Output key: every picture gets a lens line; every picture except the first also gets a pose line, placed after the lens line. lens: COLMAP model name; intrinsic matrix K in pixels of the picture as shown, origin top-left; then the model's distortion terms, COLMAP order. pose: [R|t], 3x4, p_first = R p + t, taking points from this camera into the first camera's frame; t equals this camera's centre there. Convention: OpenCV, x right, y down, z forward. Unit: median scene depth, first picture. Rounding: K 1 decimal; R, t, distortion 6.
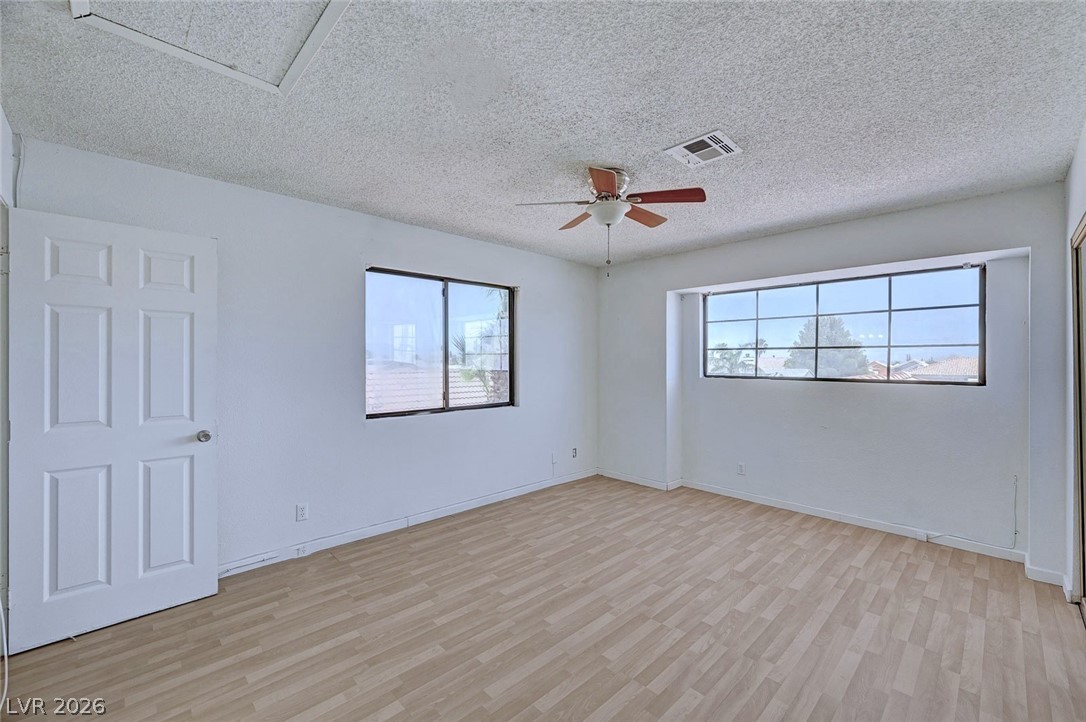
lens RADIAL K [[437.4, 0, 548.5], [0, 437.4, 353.9], [0, 0, 1]] dist [0.001969, 0.000370]
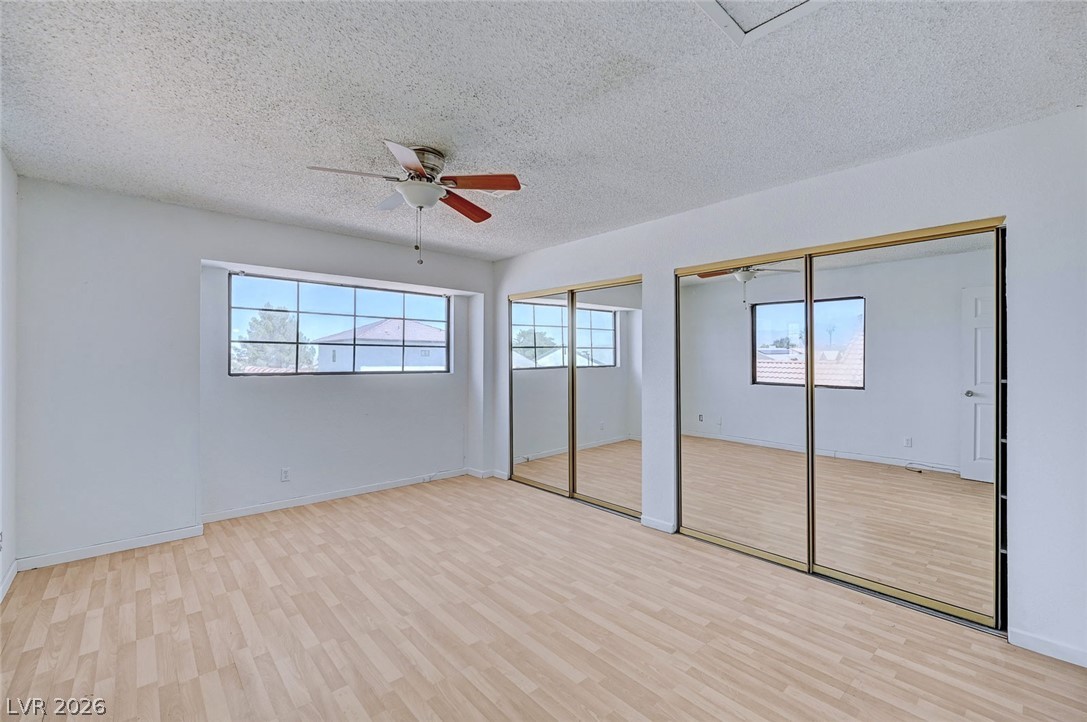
lens RADIAL K [[458.2, 0, 548.5], [0, 458.2, 355.7], [0, 0, 1]] dist [0.000359, 0.000088]
pose [[0.039249, 0.005438, 0.999215, -0.650669], [-0.023438, 0.999715, -0.004520, 0.008703], [-0.998955, -0.023242, 0.039365, 0.558417]]
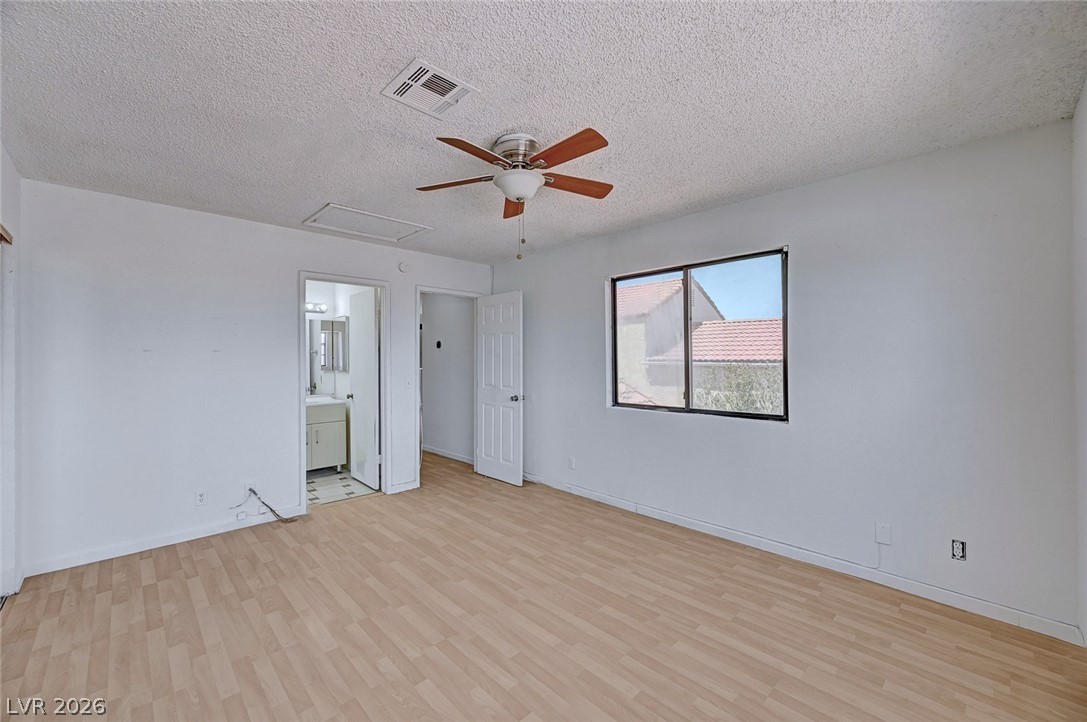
lens RADIAL K [[436.3, 0, 550.3], [0, 436.3, 358.5], [0, 0, 1]] dist [0.003620, 0.000521]
pose [[0.006752, -0.001983, -0.999975, 0.796974], [0.024118, 0.999707, -0.001820, 0.016037], [0.999686, -0.024105, 0.006798, 0.847123]]
